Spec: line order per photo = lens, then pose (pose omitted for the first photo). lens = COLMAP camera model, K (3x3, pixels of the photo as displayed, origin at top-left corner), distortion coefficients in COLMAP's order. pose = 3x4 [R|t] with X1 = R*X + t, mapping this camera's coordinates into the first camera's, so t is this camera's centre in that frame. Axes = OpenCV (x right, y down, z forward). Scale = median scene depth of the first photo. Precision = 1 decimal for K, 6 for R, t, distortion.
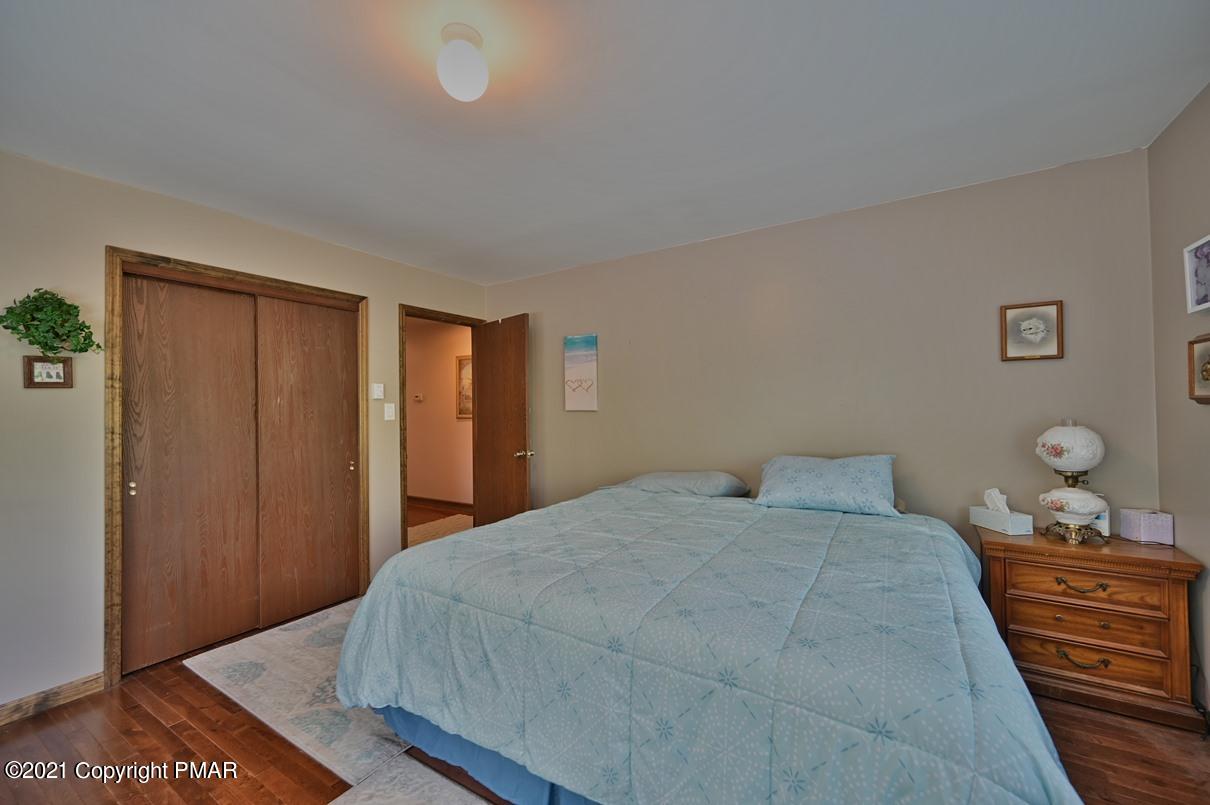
lens RADIAL K [[475.7, 0, 607.0], [0, 475.7, 403.1], [0, 0, 1]] dist [0.000460, -0.000347]
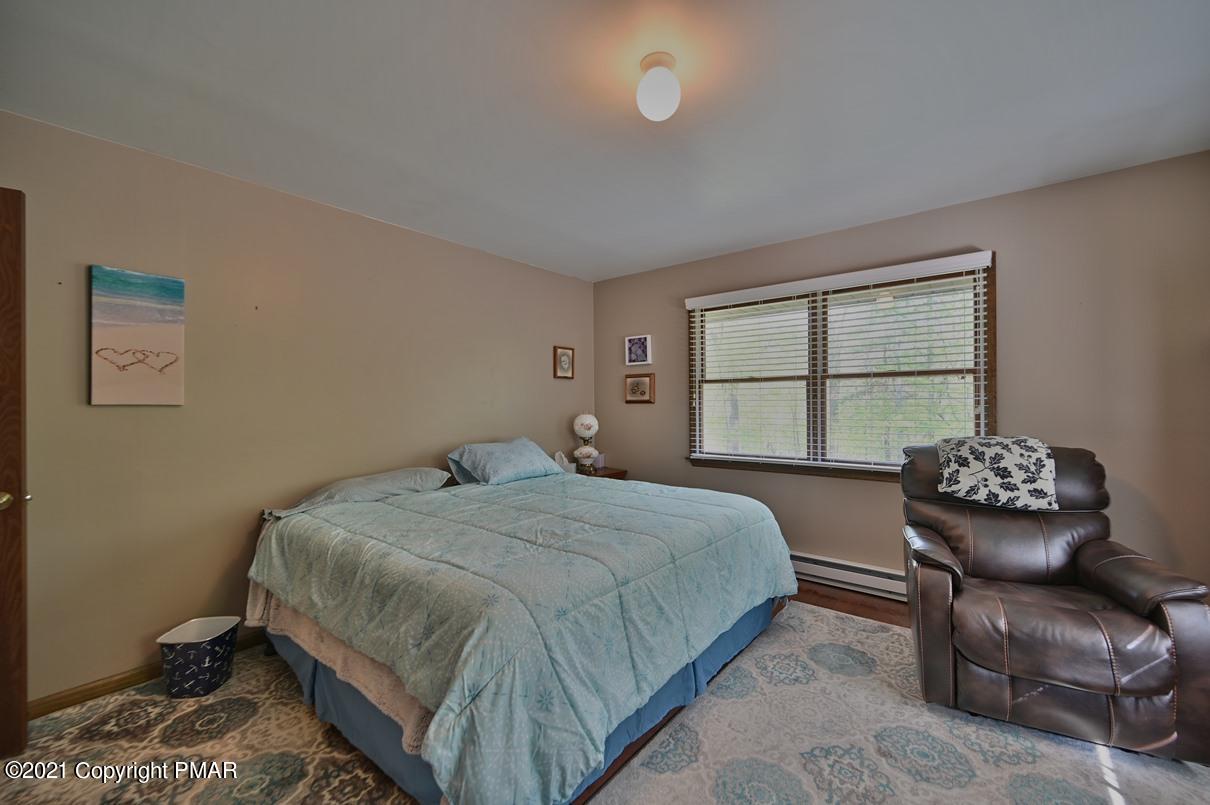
lens RADIAL K [[475.7, 0, 607.0], [0, 475.7, 403.1], [0, 0, 1]] dist [0.000460, -0.000347]
pose [[0.140681, 0.016821, 0.989912, -0.881751], [-0.007464, 0.999845, -0.015929, 0.030314], [-0.990027, -0.005148, 0.140785, 0.594284]]
